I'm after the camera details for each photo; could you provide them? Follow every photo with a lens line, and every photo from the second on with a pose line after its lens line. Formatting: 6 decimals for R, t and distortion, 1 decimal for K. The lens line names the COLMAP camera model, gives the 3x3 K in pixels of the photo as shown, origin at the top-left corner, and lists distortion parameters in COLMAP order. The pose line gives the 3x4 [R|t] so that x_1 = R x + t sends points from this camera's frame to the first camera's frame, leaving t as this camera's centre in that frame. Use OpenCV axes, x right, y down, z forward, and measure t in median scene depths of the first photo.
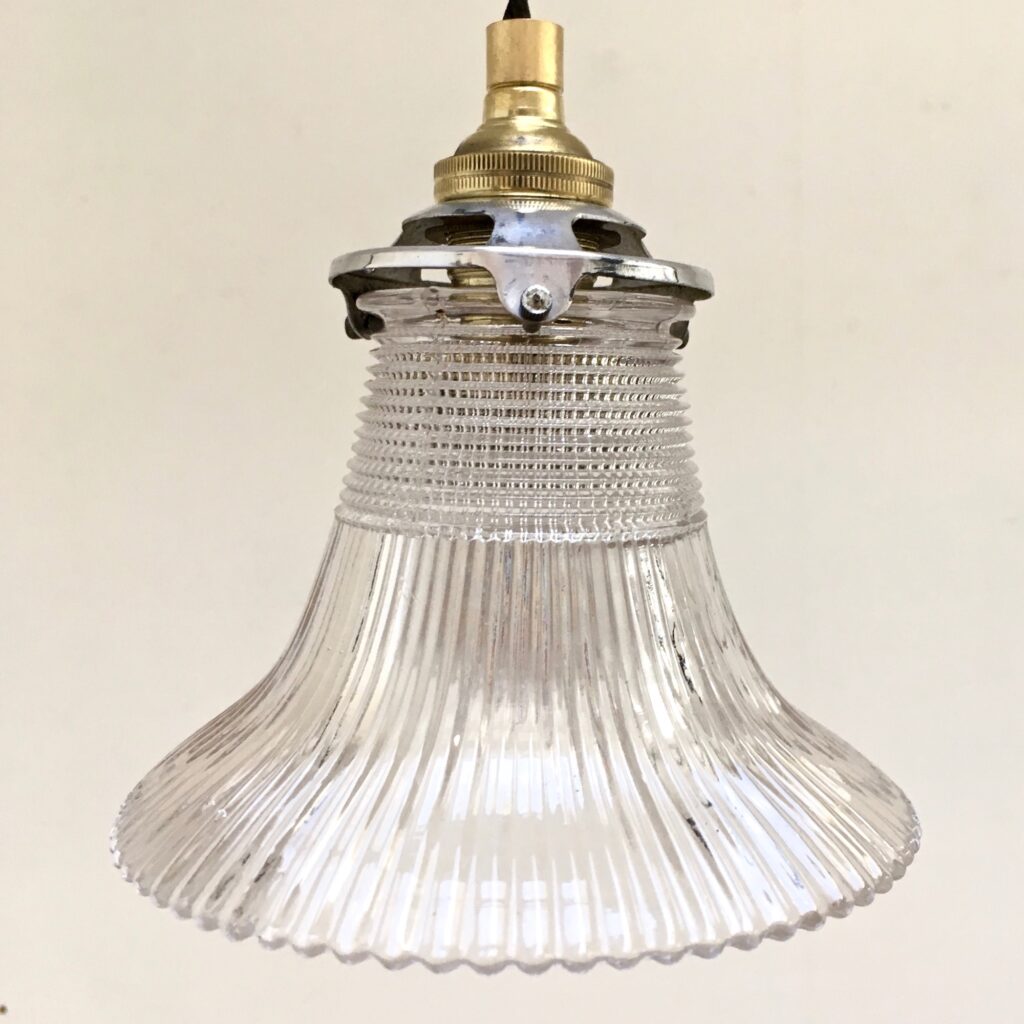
lens RADIAL K [[1490.2, 0, 512.0], [0, 1490.2, 512.0], [0, 0, 1]] dist [0.036609, -0.011265]
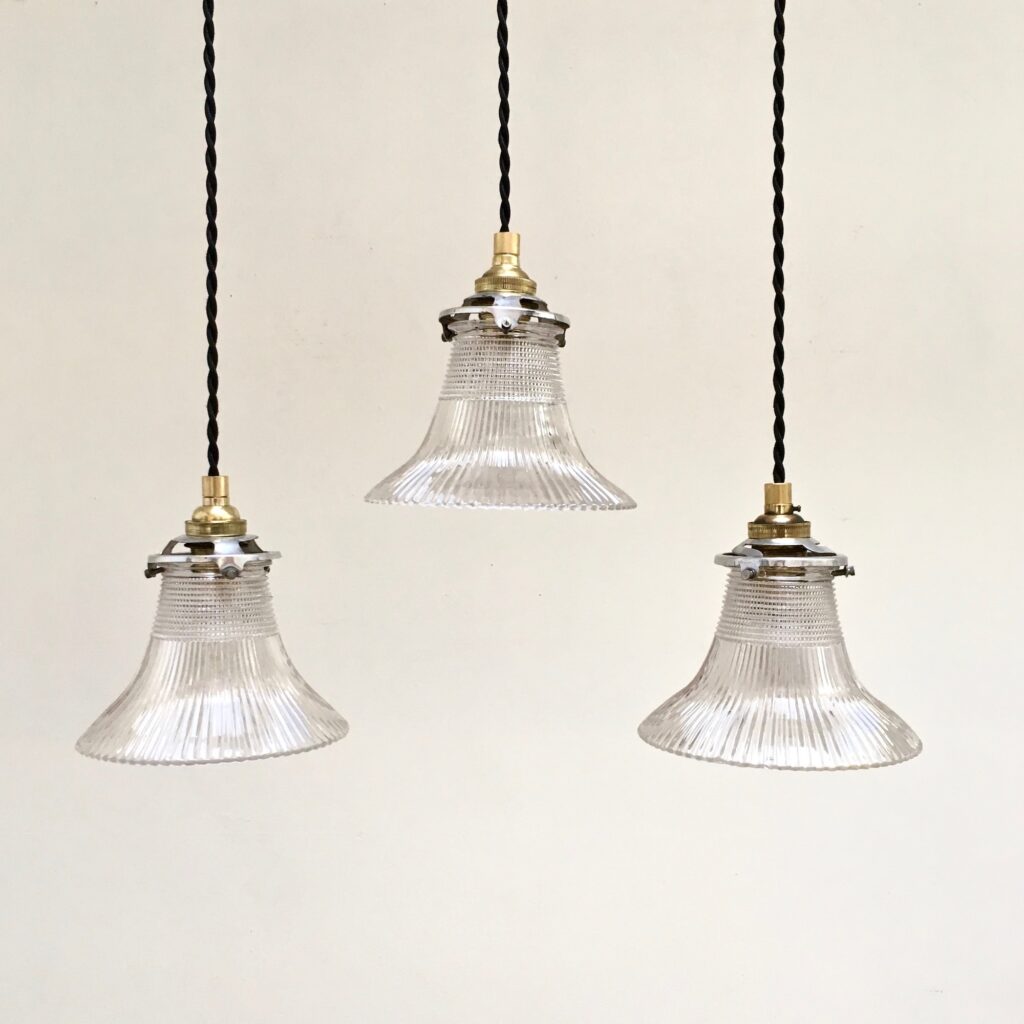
lens RADIAL K [[1490.2, 0, 512.0], [0, 1490.2, 512.0], [0, 0, 1]] dist [0.036609, -0.011265]
pose [[0.999698, 0.015325, -0.019189, 0.085999], [-0.016739, 0.996979, -0.075843, 0.454947], [0.017968, 0.076142, 0.996935, -1.938442]]
